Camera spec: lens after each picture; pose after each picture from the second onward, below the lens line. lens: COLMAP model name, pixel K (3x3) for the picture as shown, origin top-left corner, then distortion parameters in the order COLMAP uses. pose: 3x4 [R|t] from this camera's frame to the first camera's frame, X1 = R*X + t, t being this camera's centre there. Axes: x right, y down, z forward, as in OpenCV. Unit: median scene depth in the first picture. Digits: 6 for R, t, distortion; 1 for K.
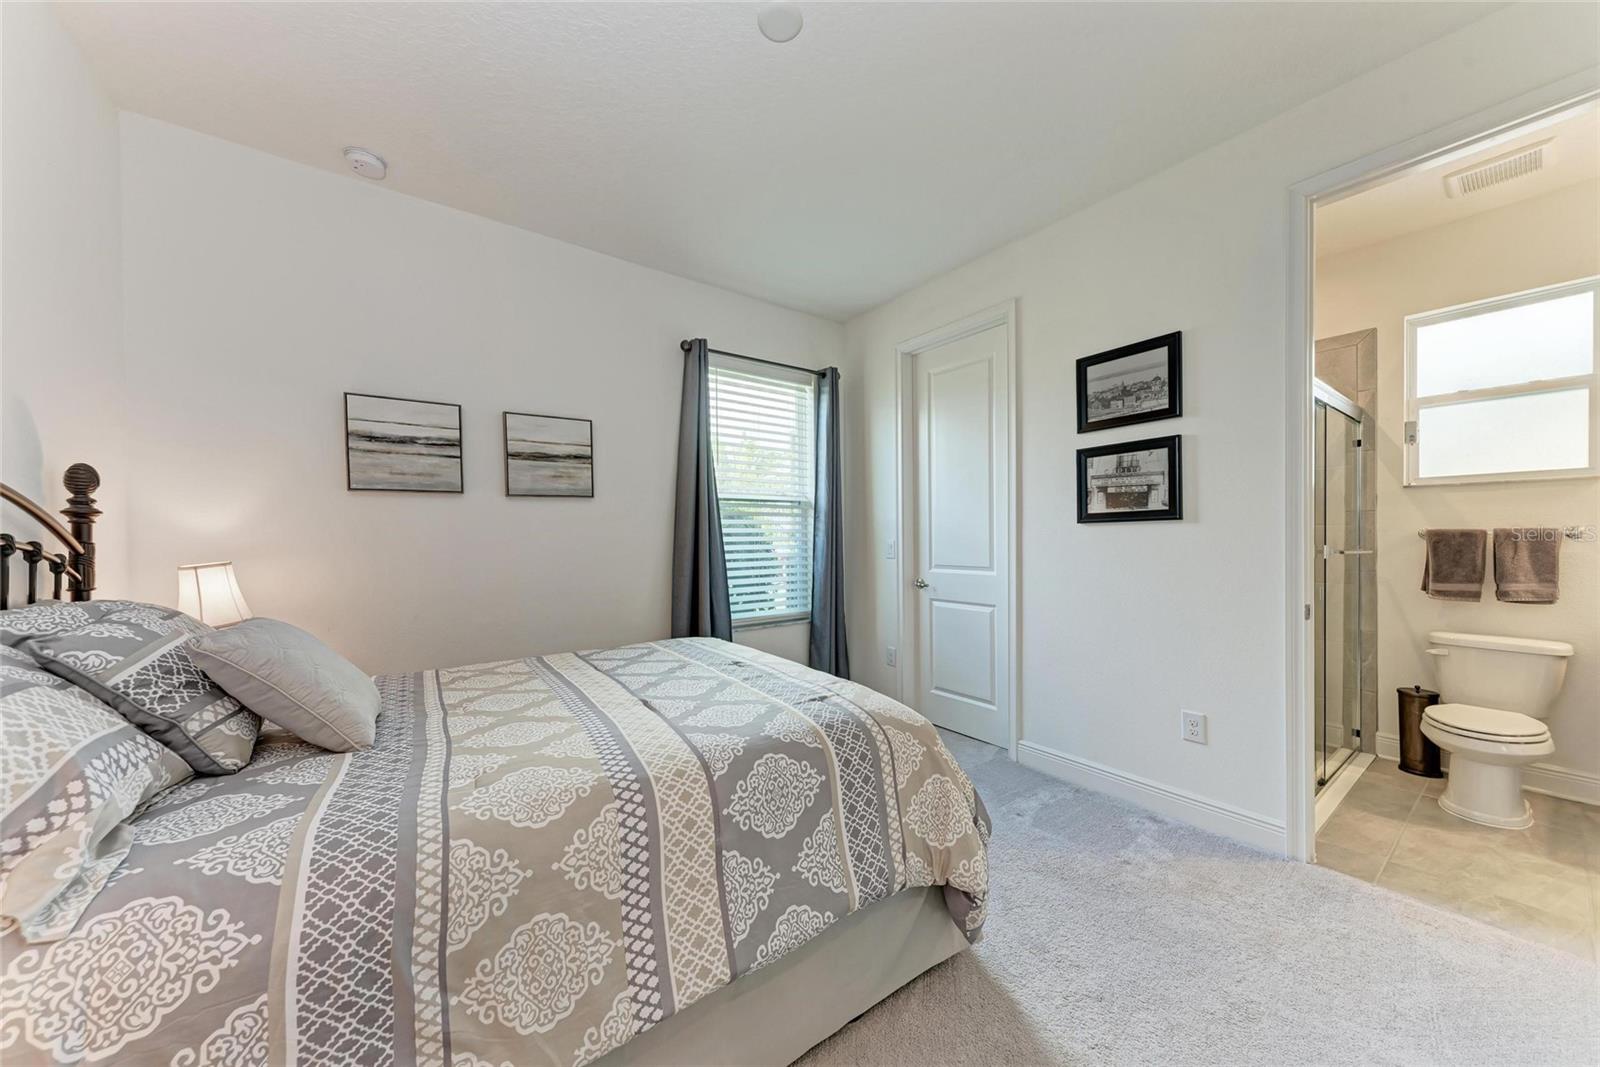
lens RADIAL K [[550.2, 0, 804.7], [0, 550.2, 541.7], [0, 0, 1]] dist [0.017695, -0.004524]
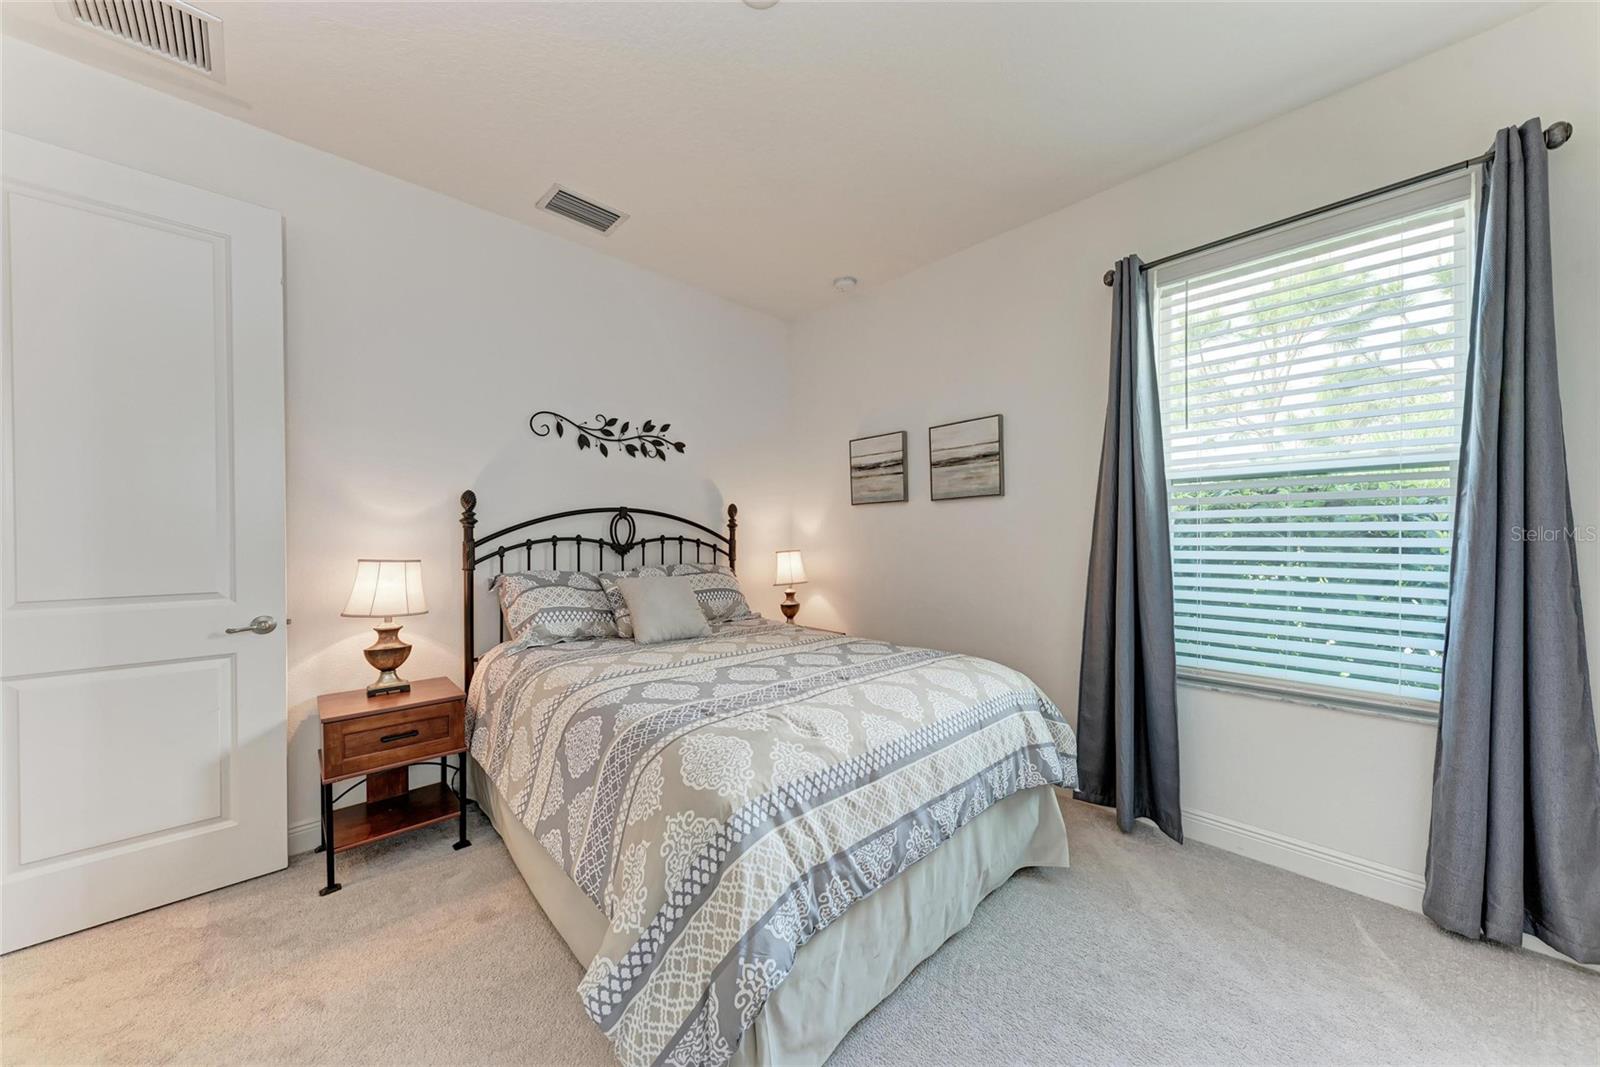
lens RADIAL K [[550.2, 0, 804.7], [0, 550.2, 541.7], [0, 0, 1]] dist [0.017695, -0.004524]
pose [[0.129732, 0.015987, -0.991420, 0.597306], [-0.007761, 0.999856, 0.015108, -0.014425], [0.991519, 0.005734, 0.129837, 0.635322]]
